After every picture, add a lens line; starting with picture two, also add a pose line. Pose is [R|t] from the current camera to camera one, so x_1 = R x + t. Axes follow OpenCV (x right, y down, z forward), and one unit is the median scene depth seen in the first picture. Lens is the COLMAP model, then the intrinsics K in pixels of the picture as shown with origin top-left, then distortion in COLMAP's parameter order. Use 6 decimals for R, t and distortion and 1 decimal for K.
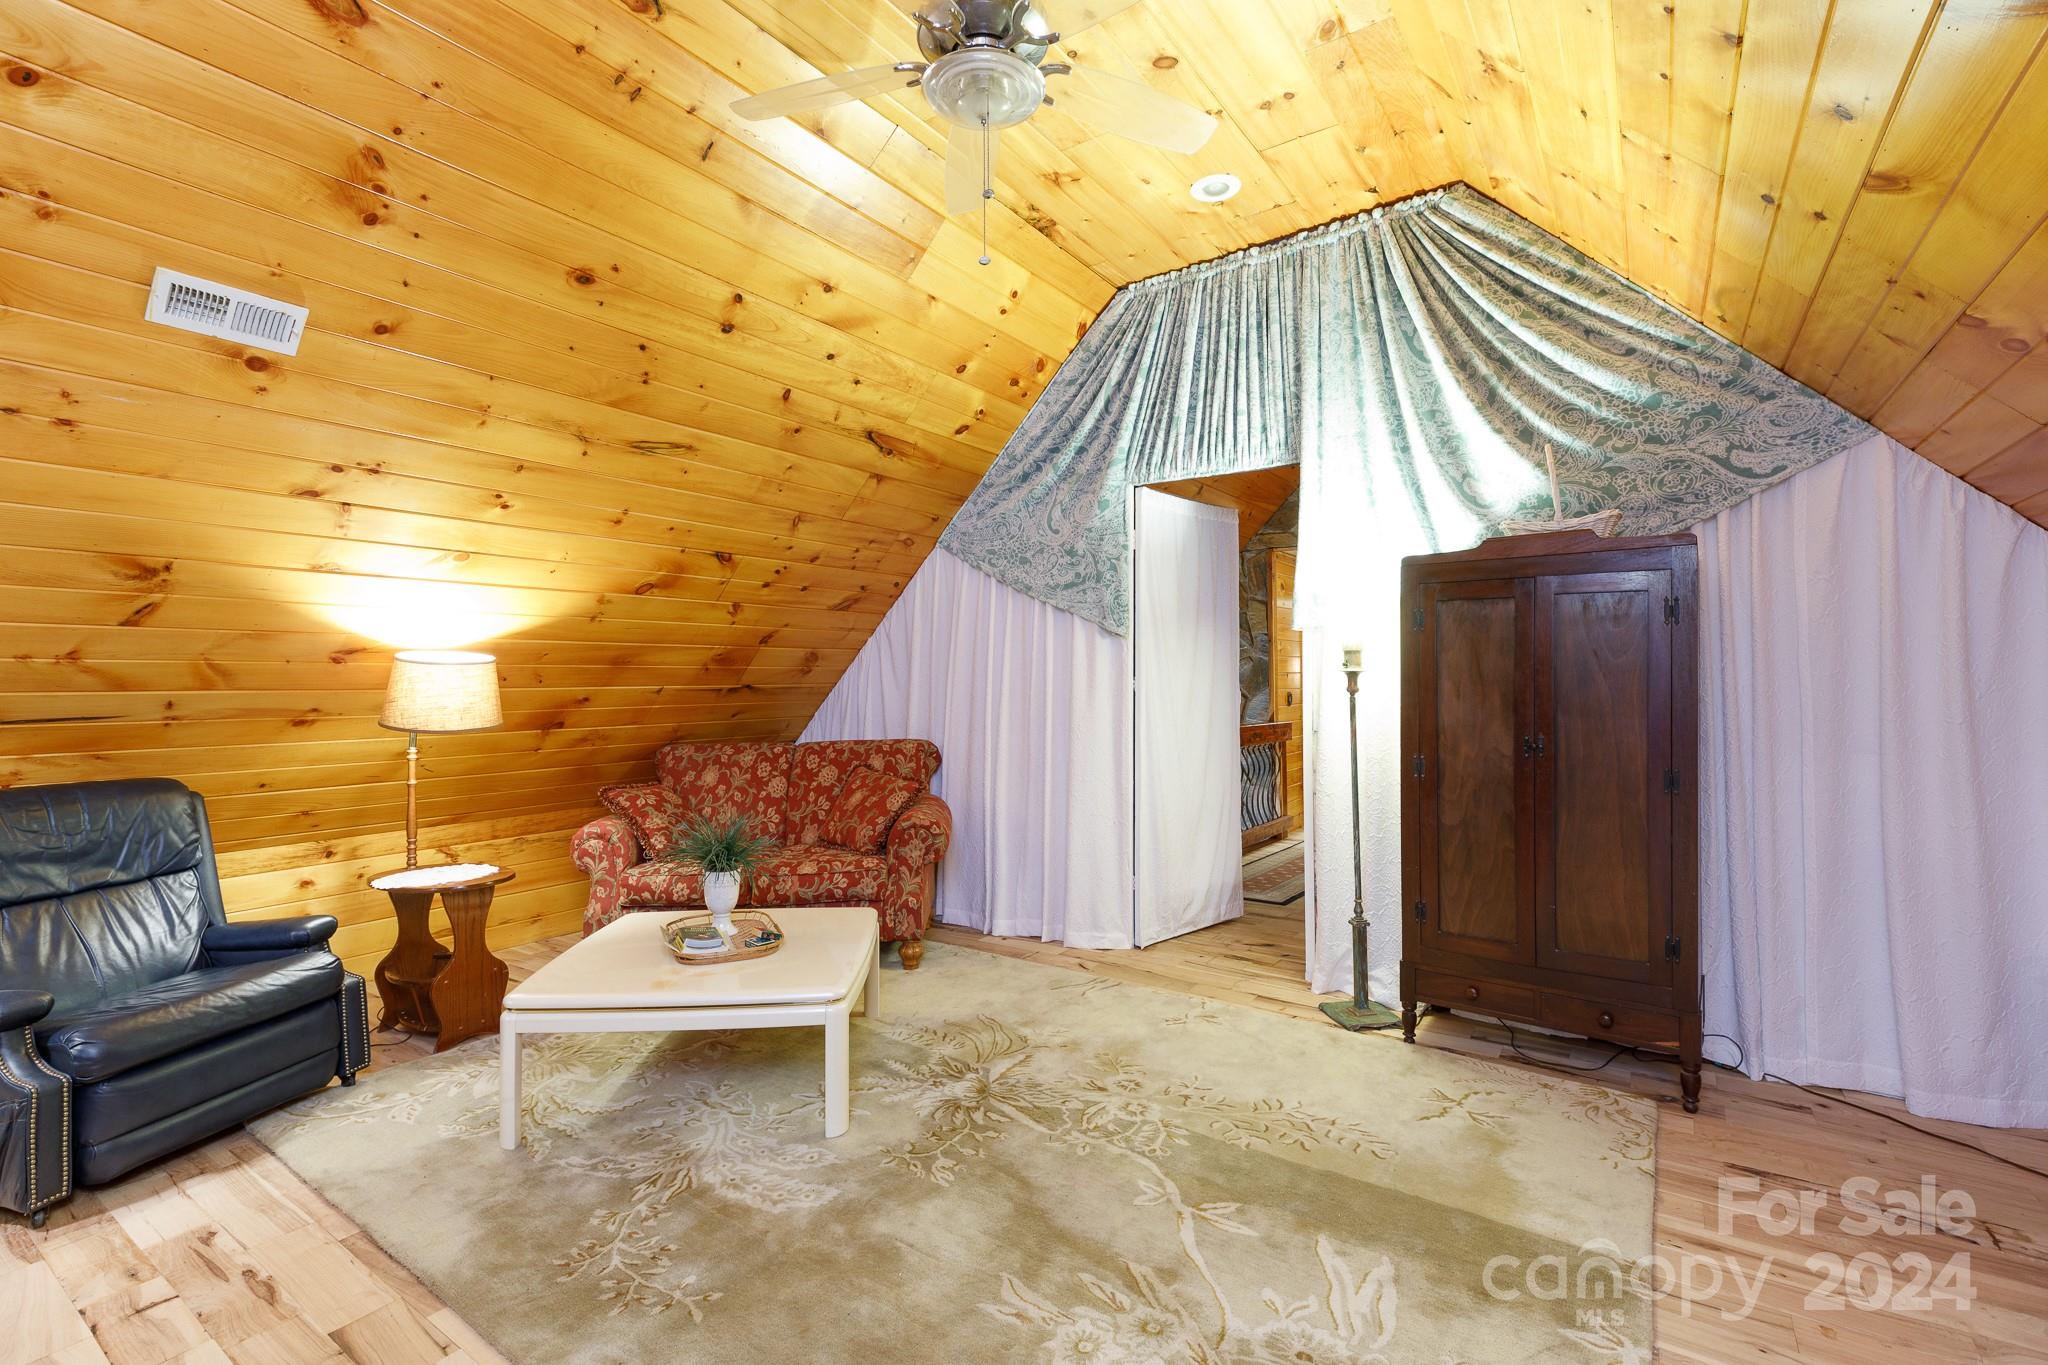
lens RADIAL K [[911.9, 0, 1026.3], [0, 911.9, 677.0], [0, 0, 1]] dist [0.003795, 0.000004]
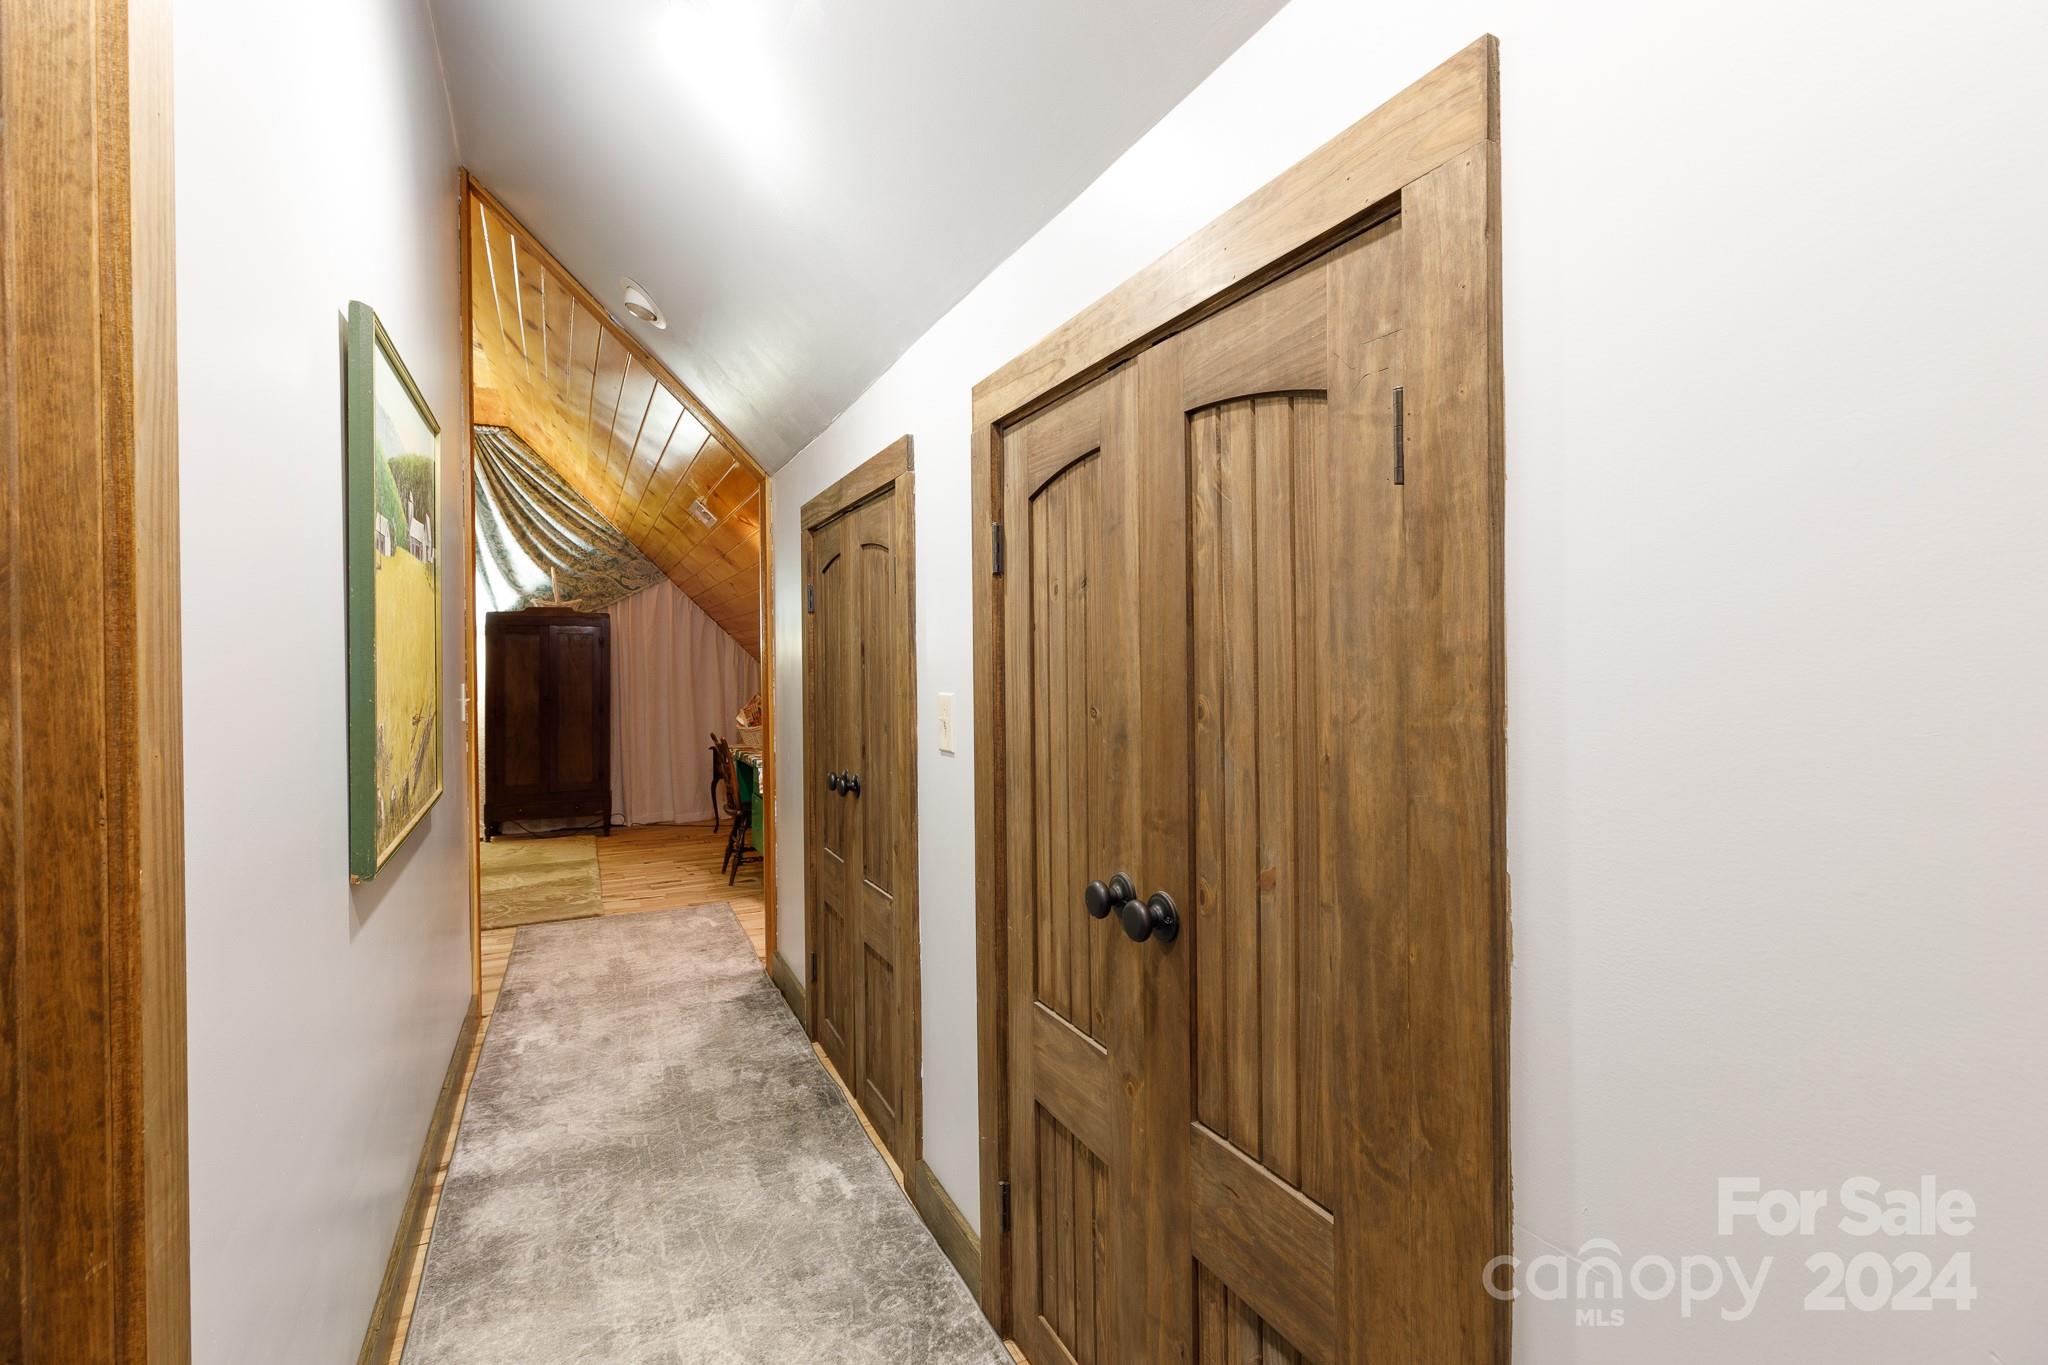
lens RADIAL K [[911.9, 0, 1026.3], [0, 911.9, 677.0], [0, 0, 1]] dist [0.003795, 0.000004]
pose [[0.477725, -0.004974, 0.878496, -0.828913], [-0.007292, 0.999927, 0.009628, -0.009577], [-0.878479, -0.011005, 0.477654, -1.081802]]
